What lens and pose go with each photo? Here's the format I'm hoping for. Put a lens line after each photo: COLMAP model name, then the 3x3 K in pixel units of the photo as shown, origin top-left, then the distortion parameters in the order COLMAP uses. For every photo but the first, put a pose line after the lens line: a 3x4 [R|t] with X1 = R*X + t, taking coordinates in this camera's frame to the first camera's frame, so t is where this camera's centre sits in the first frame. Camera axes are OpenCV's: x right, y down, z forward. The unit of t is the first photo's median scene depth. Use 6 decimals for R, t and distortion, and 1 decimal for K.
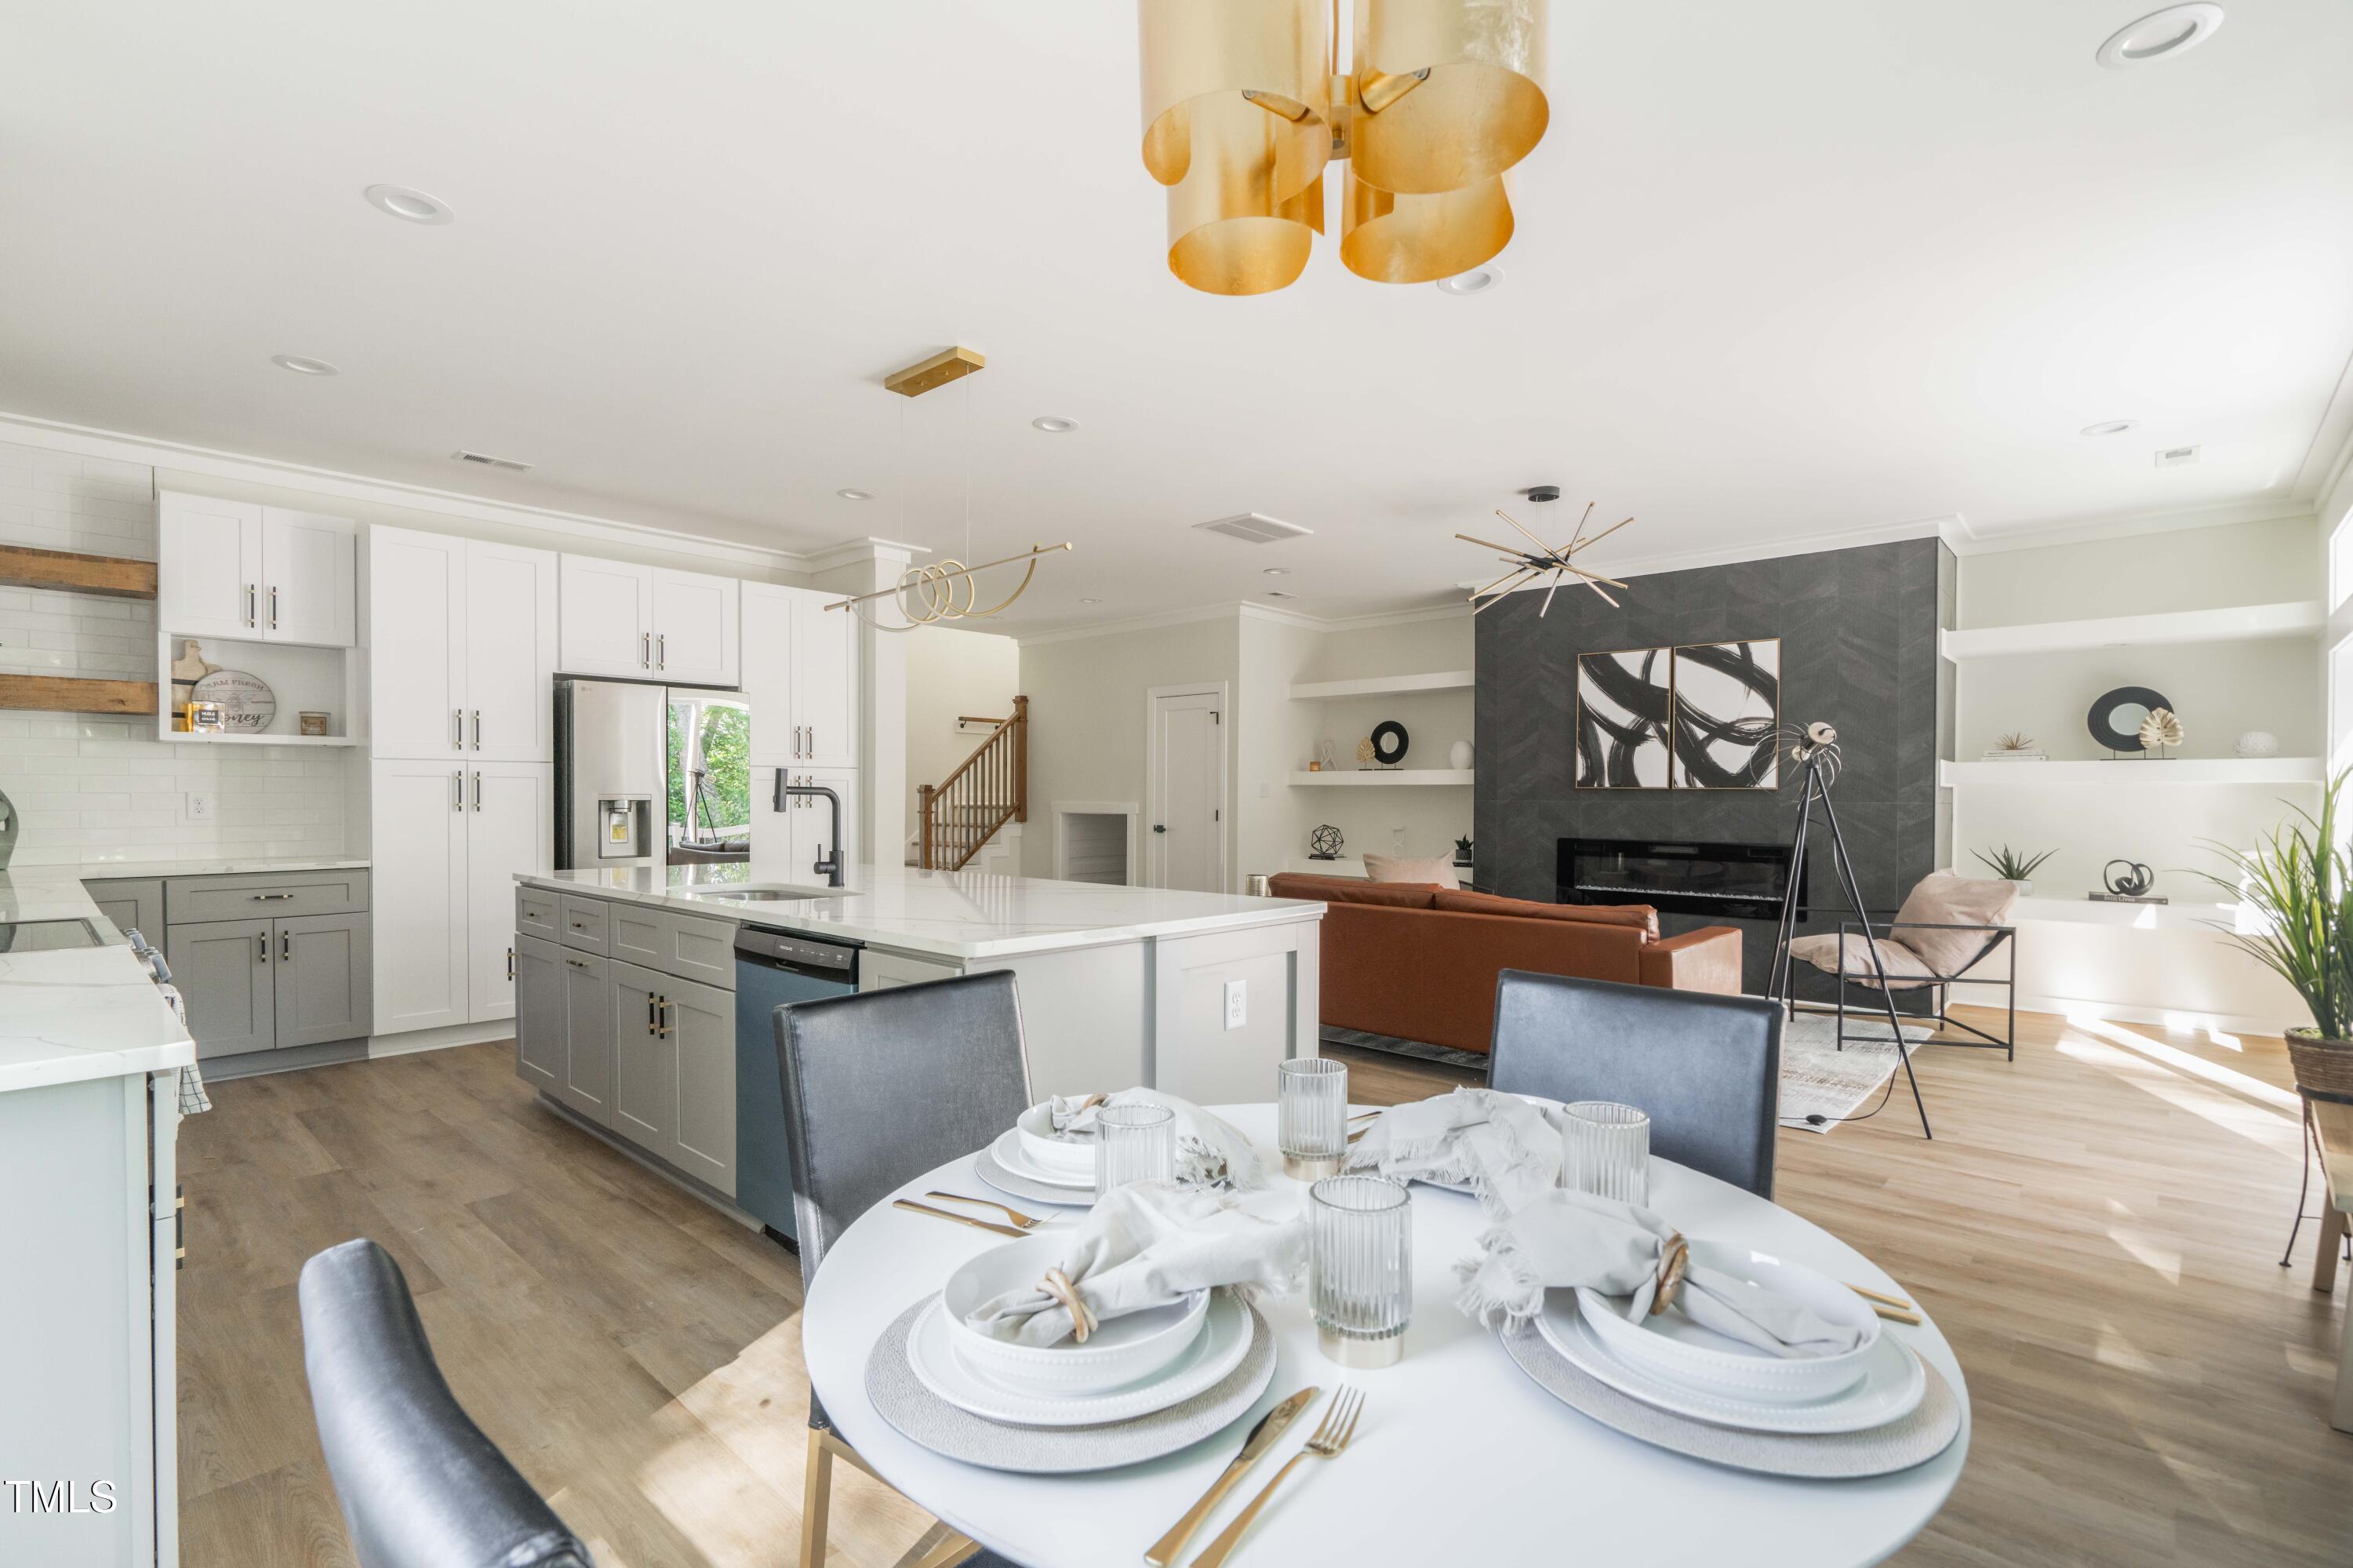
lens RADIAL K [[1076.1, 0, 1187.3], [0, 1076.1, 809.5], [0, 0, 1]] dist [0.011374, 0.000179]
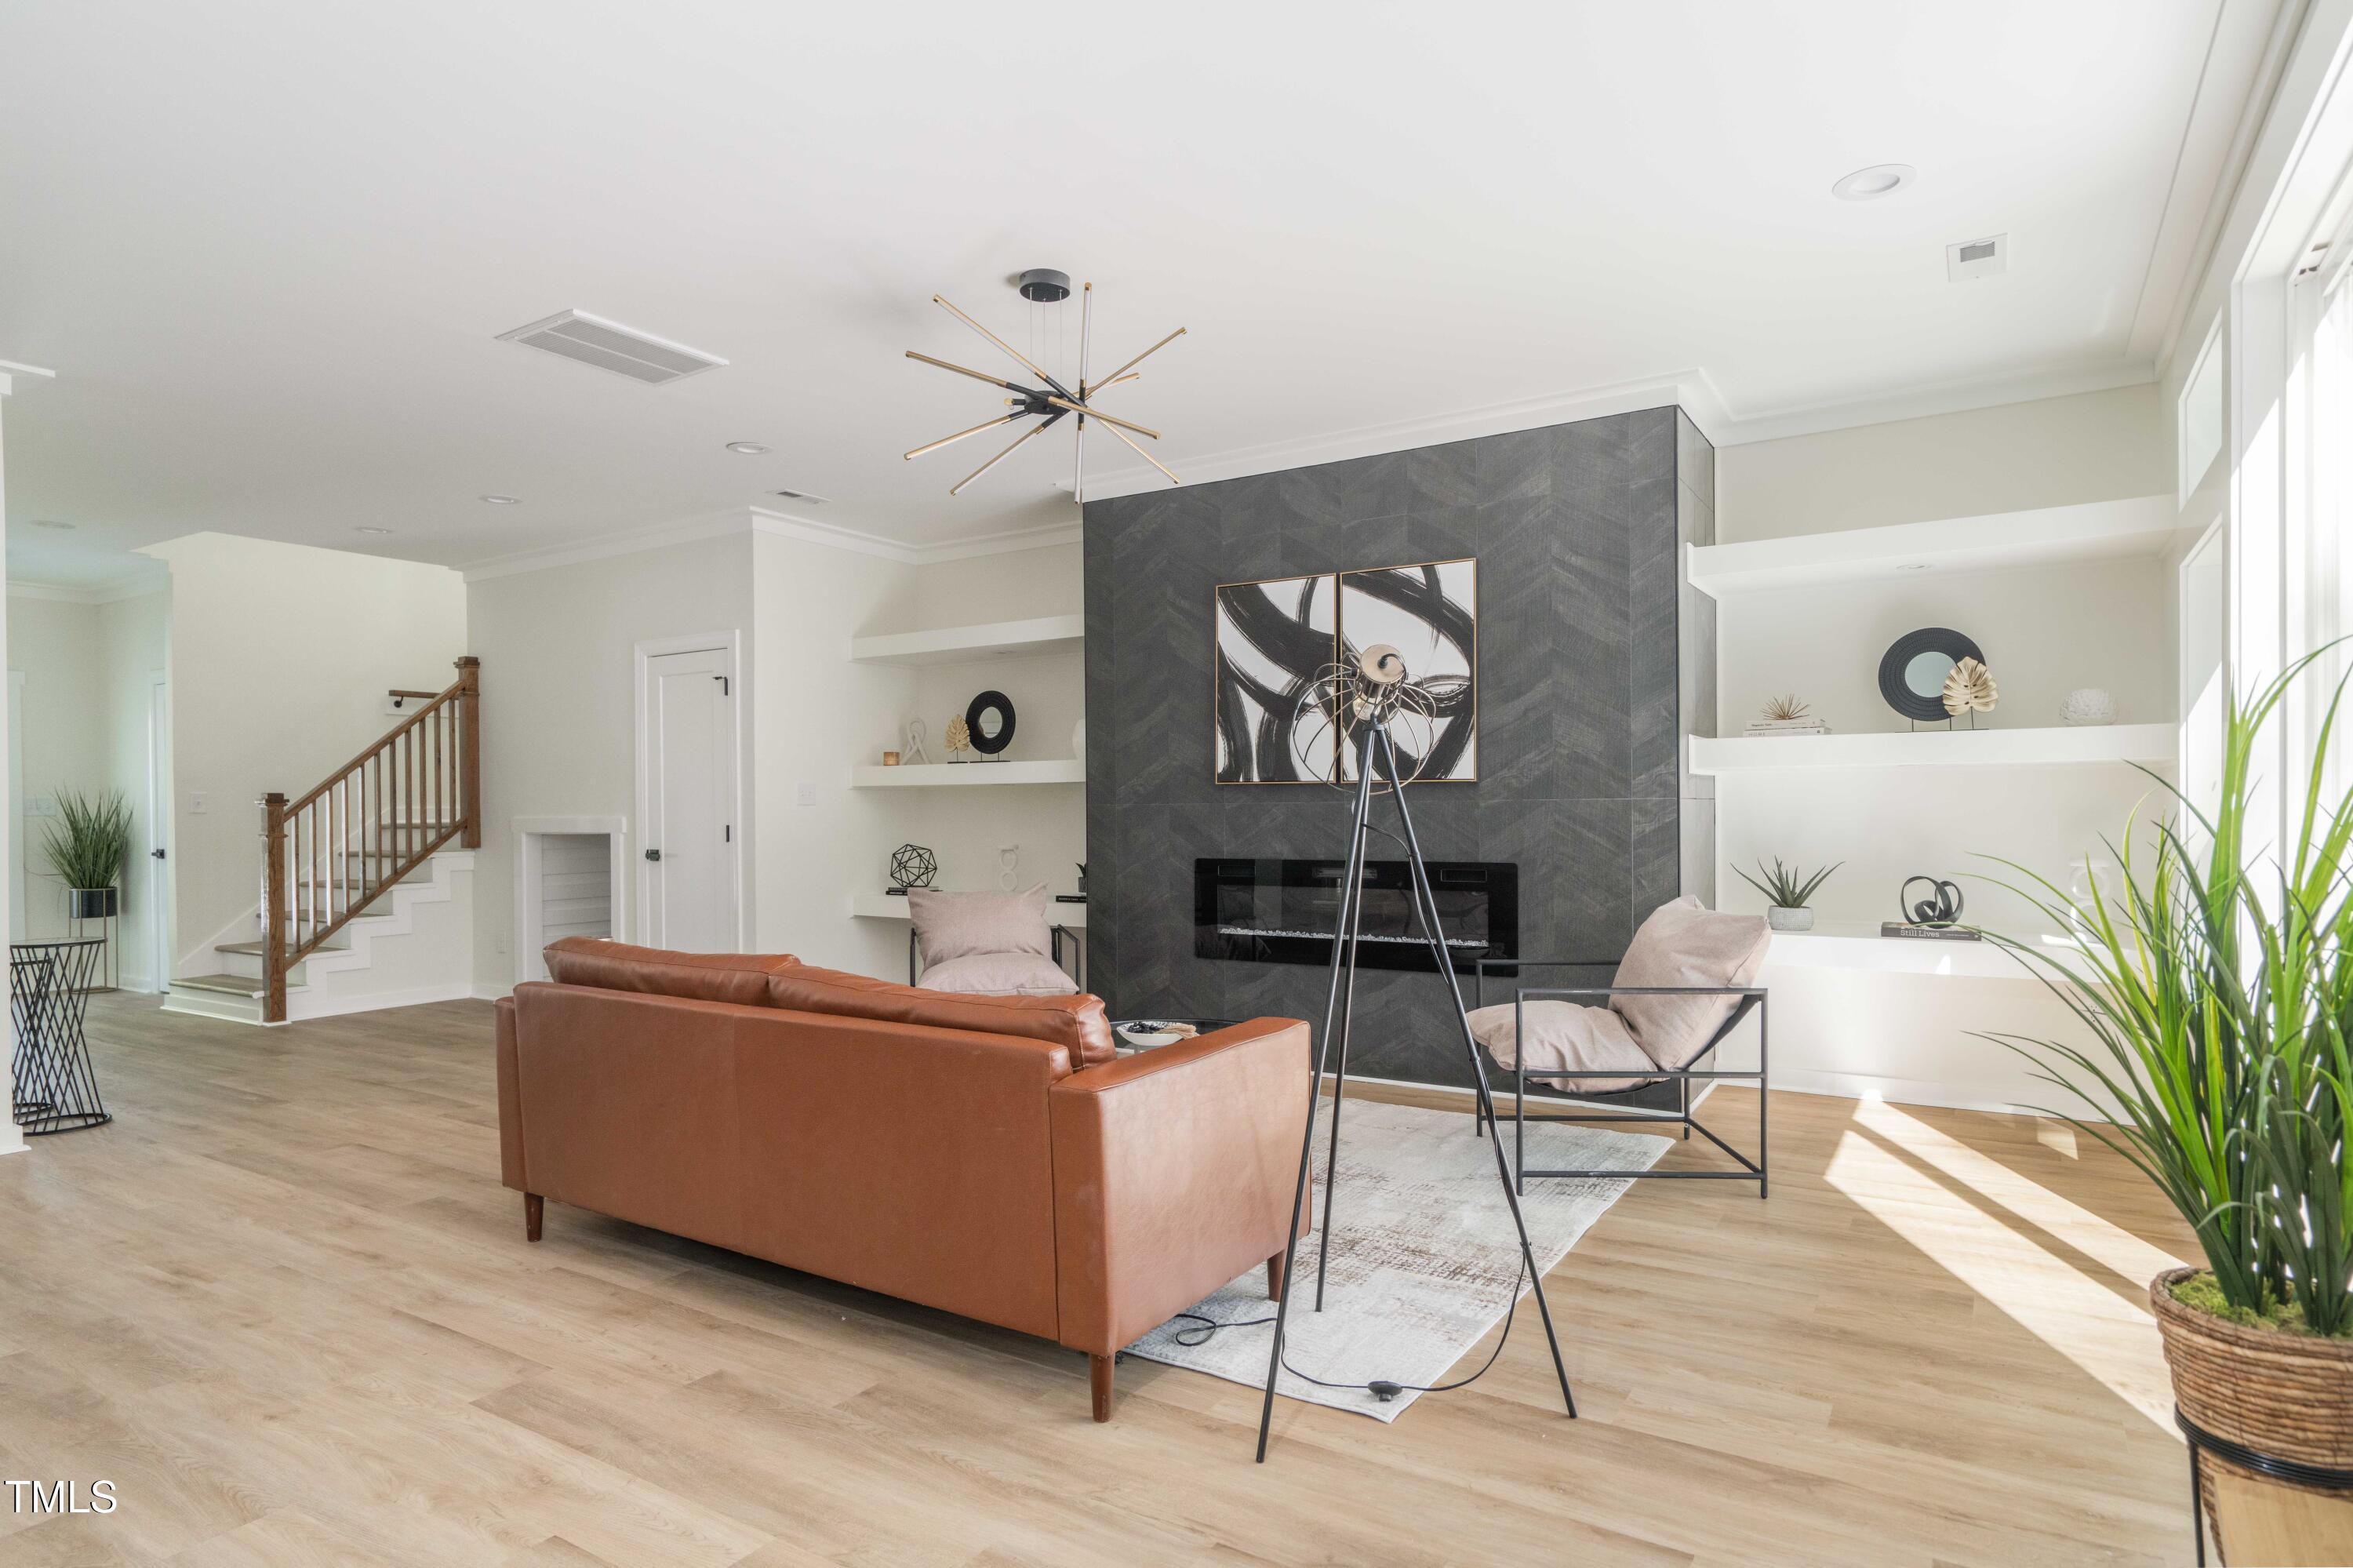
lens RADIAL K [[1280.4, 0, 1184.2], [0, 1280.4, 820.1], [0, 0, 1]] dist [0.015137, 0.000713]
pose [[0.986510, -0.015697, 0.162946, 0.231499], [0.015995, 0.999872, -0.000518, 0.003019], [-0.162917, 0.003117, 0.986635, 0.234668]]
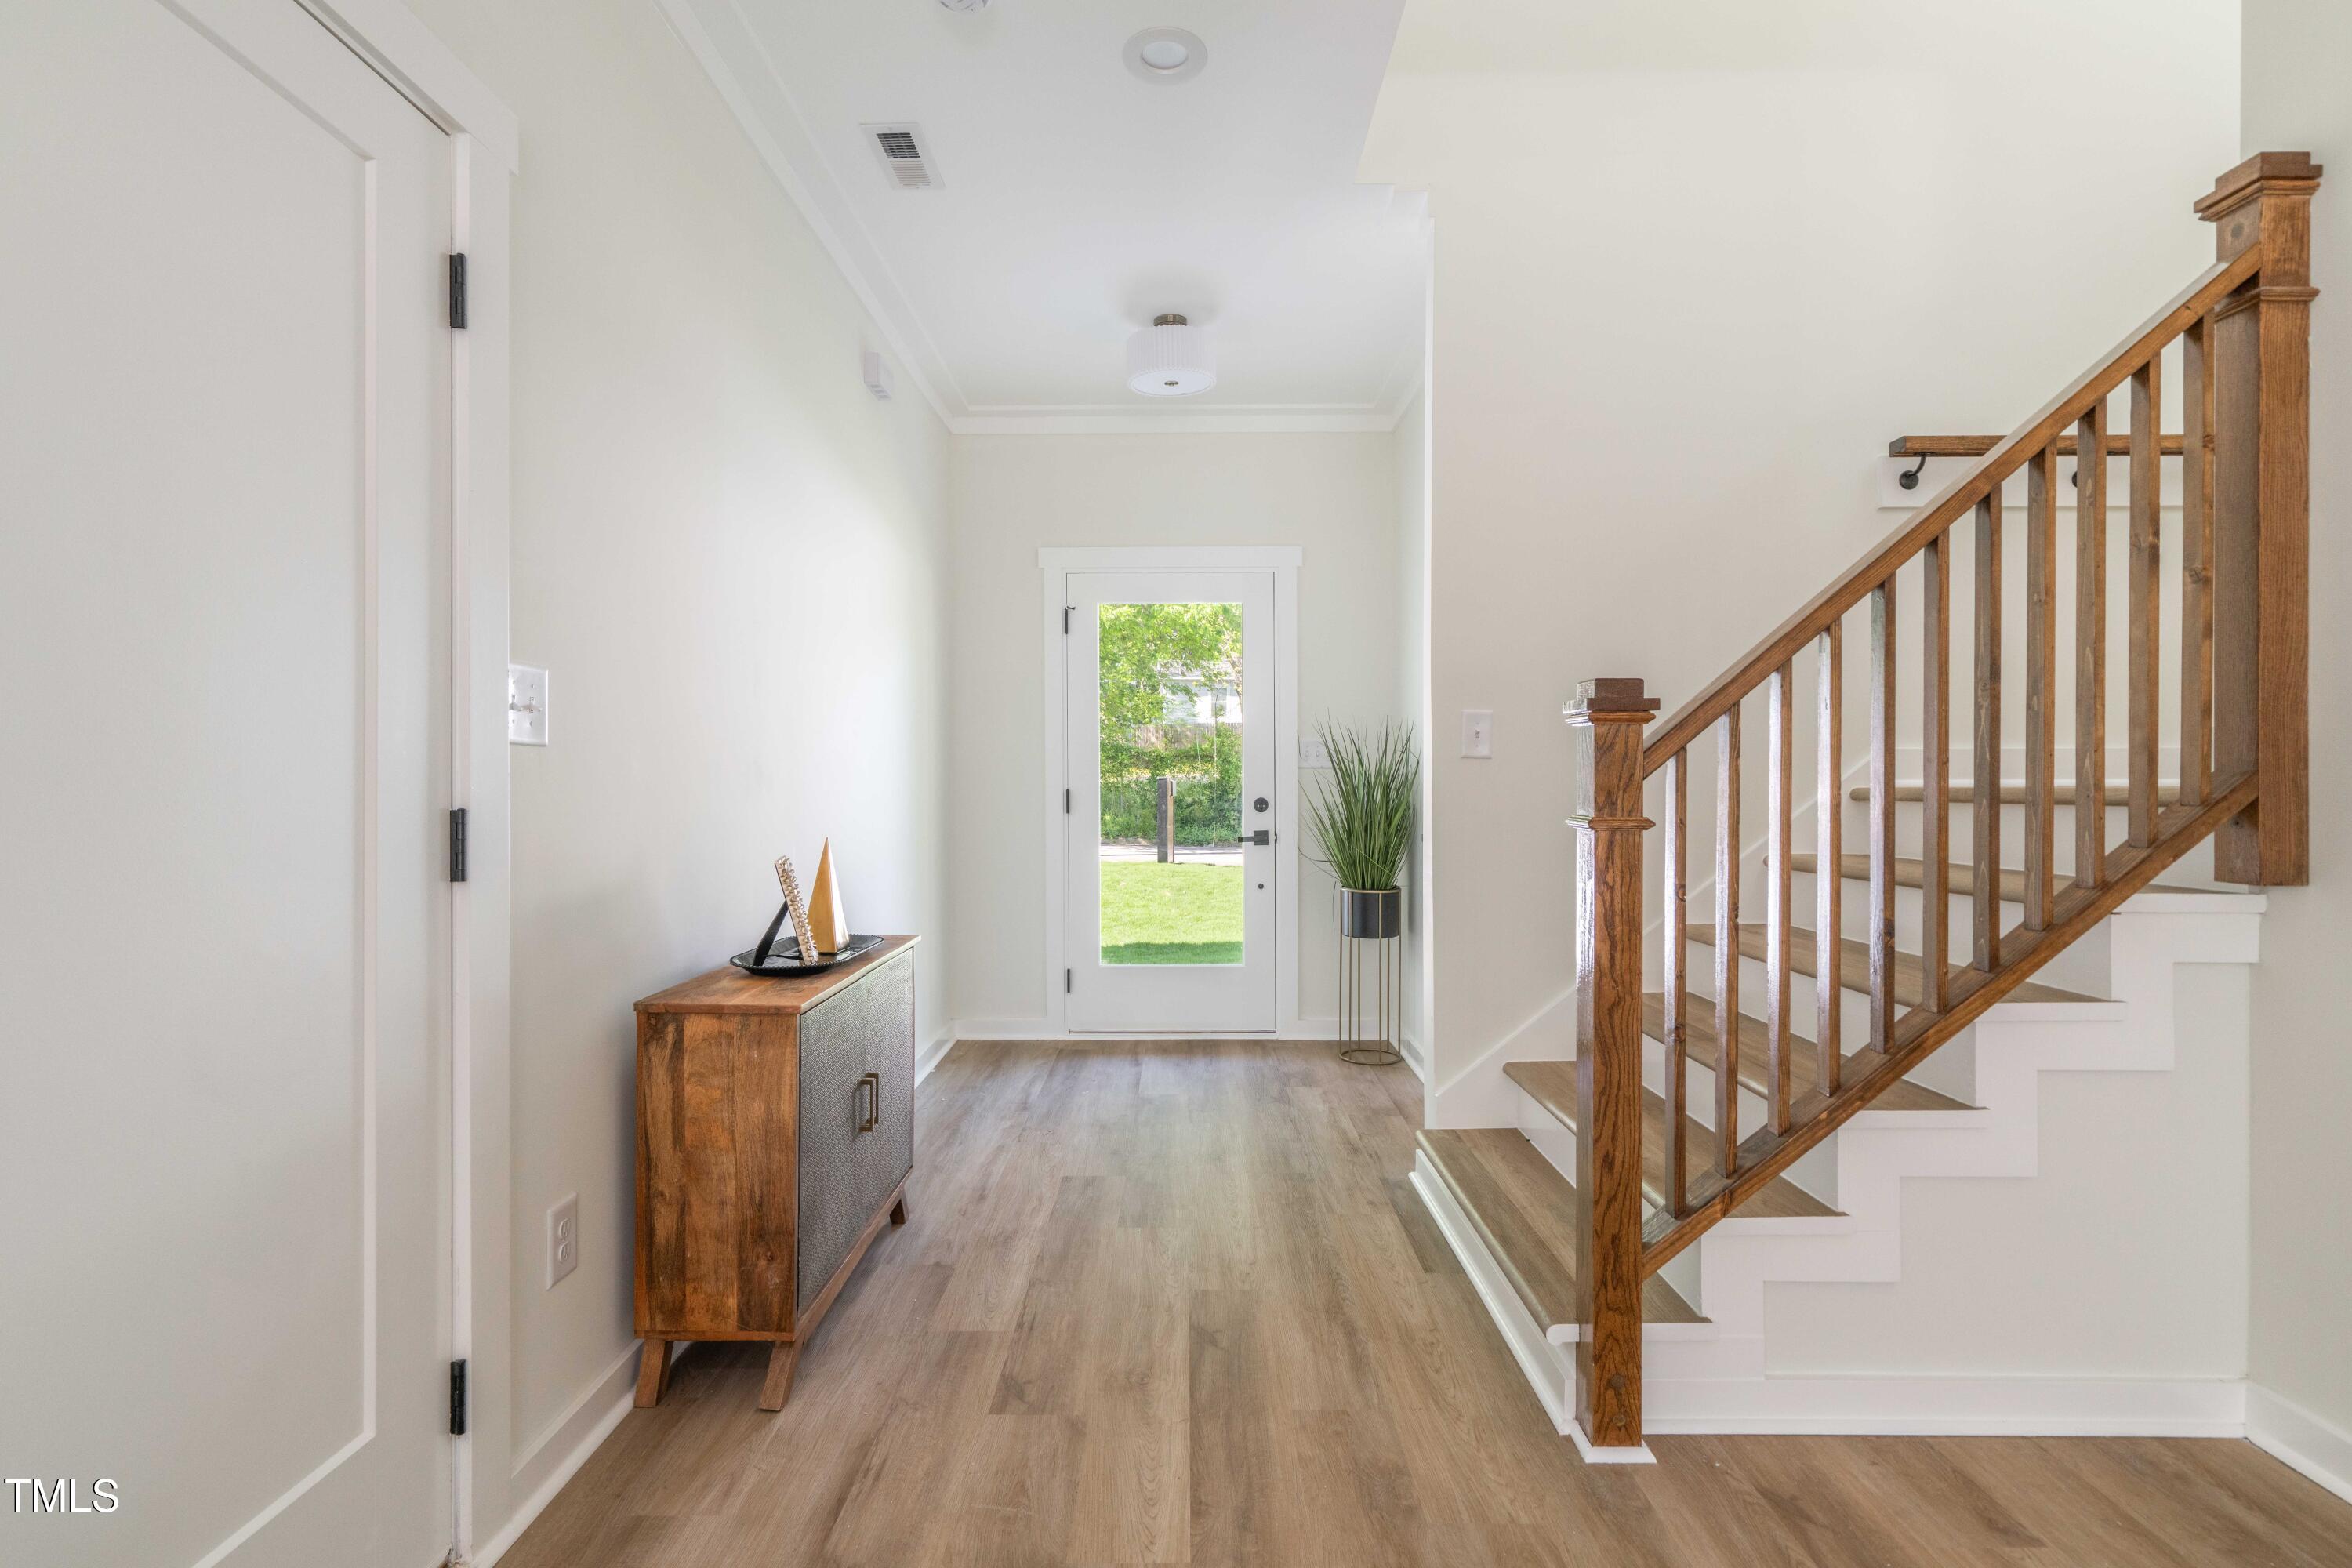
lens RADIAL K [[1109.9, 0, 1179.4], [0, 1109.9, 789.7], [0, 0, 1]] dist [-0.000513, -0.000313]
pose [[0.660814, -0.001155, -0.750549, -0.210016], [-0.001446, 0.999995, -0.002812, -0.004027], [0.750548, 0.002944, 0.660809, 1.164038]]
